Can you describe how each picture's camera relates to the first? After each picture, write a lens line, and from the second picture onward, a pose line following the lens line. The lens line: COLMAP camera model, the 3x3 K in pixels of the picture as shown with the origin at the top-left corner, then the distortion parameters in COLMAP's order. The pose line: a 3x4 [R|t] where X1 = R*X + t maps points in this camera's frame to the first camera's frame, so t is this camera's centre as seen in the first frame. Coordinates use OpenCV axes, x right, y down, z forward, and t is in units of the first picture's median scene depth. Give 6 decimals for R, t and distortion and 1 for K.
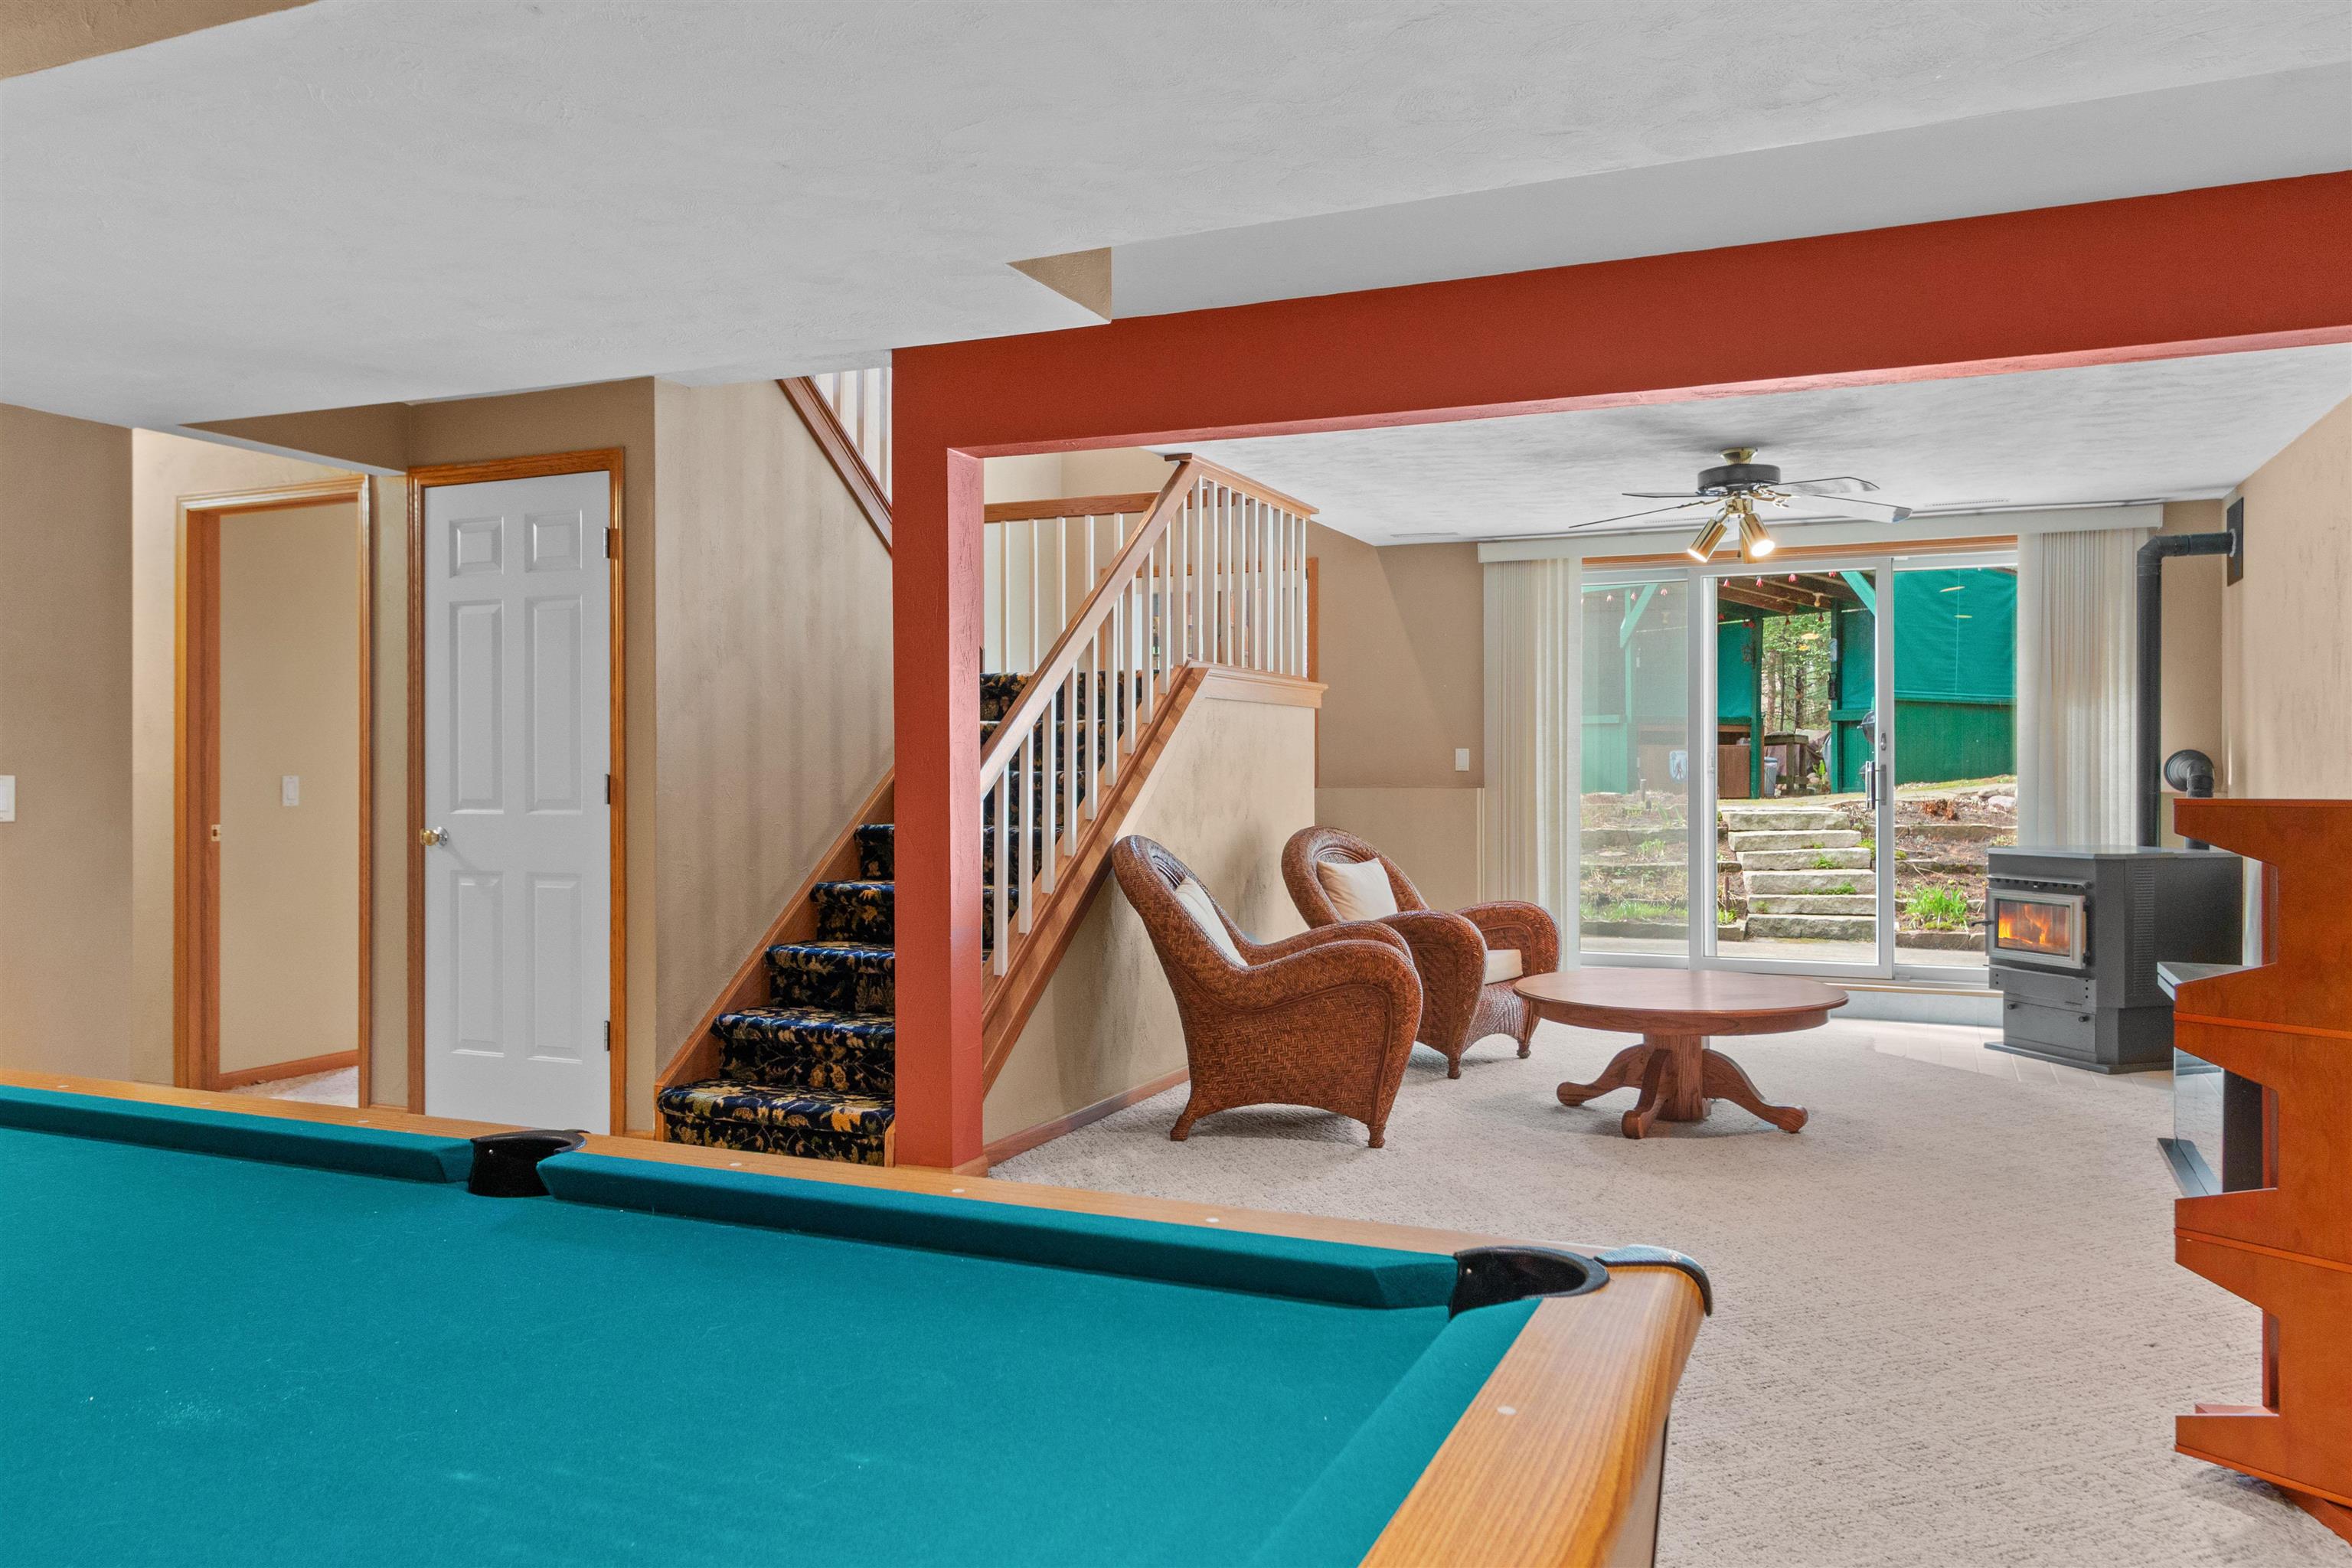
lens RADIAL K [[1639.1, 0, 1171.2], [0, 1639.1, 768.0], [0, 0, 1]] dist [0.005734, 0.000810]
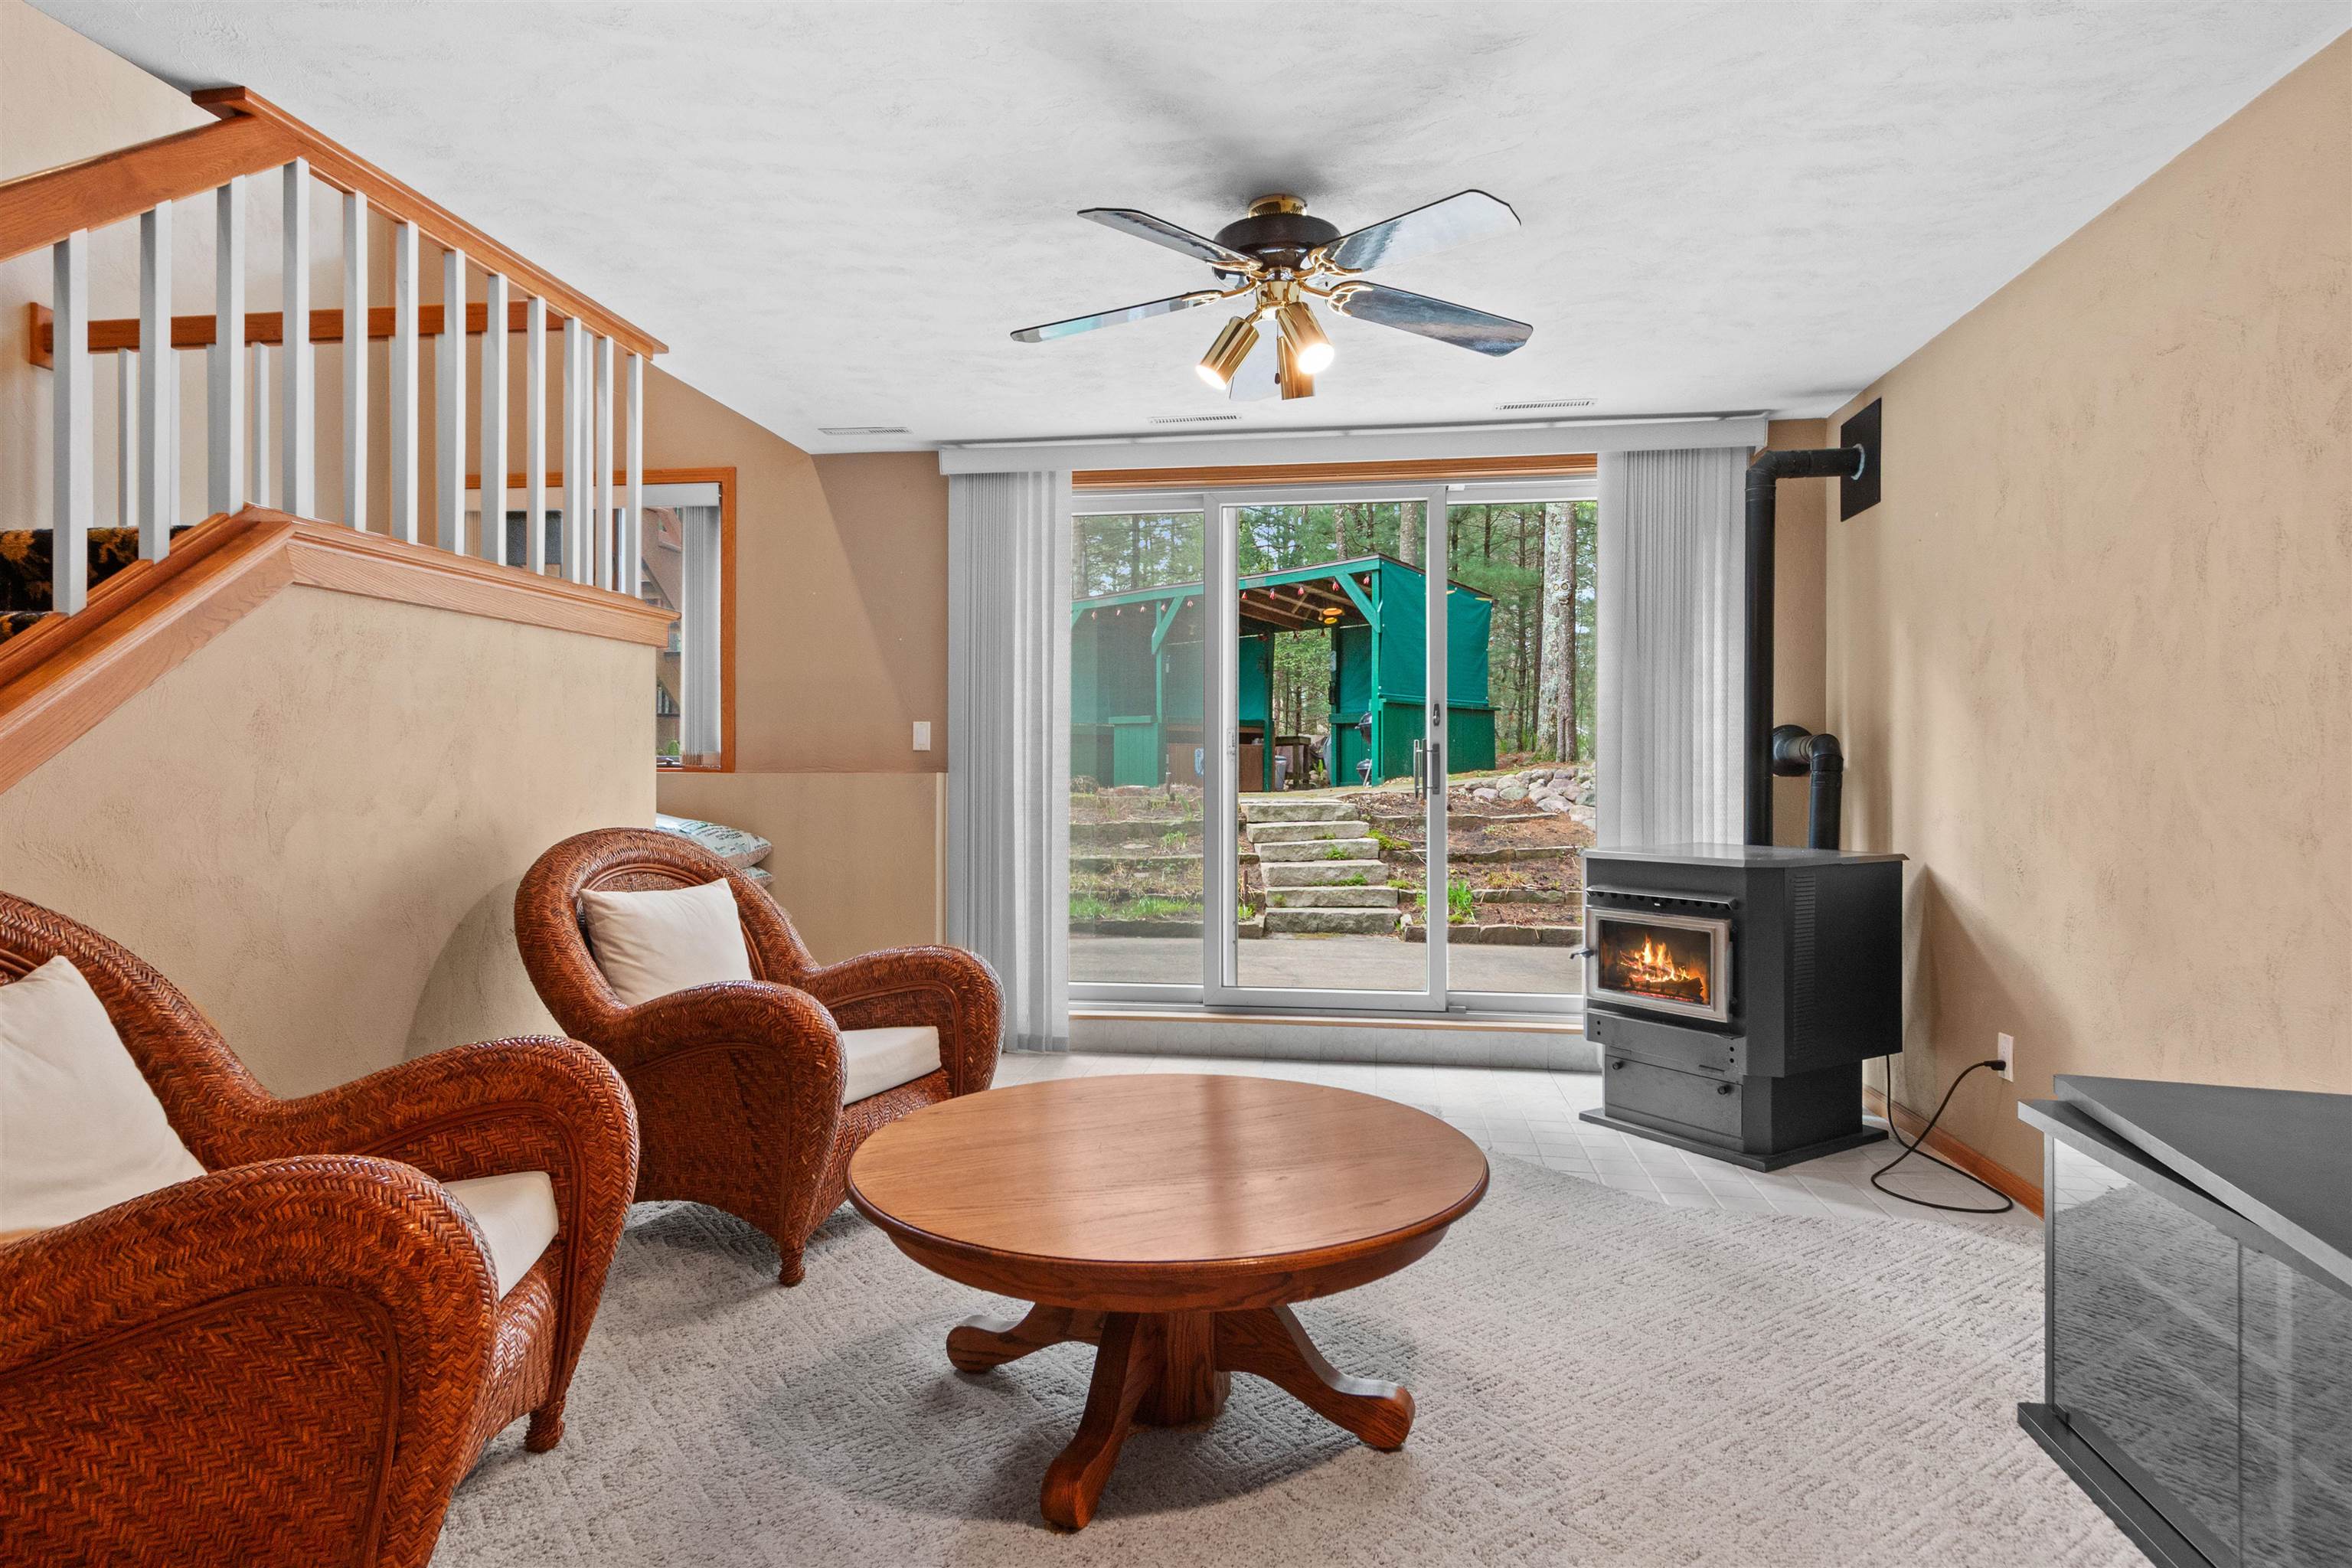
lens RADIAL K [[1149.8, 0, 1179.2], [0, 1149.8, 773.2], [0, 0, 1]] dist [0.010676, 0.000331]
pose [[0.962702, 0.003963, 0.270535, 0.145742], [-0.003663, 0.999992, -0.001613, 0.012540], [-0.270540, 0.000561, 0.962709, 0.444657]]
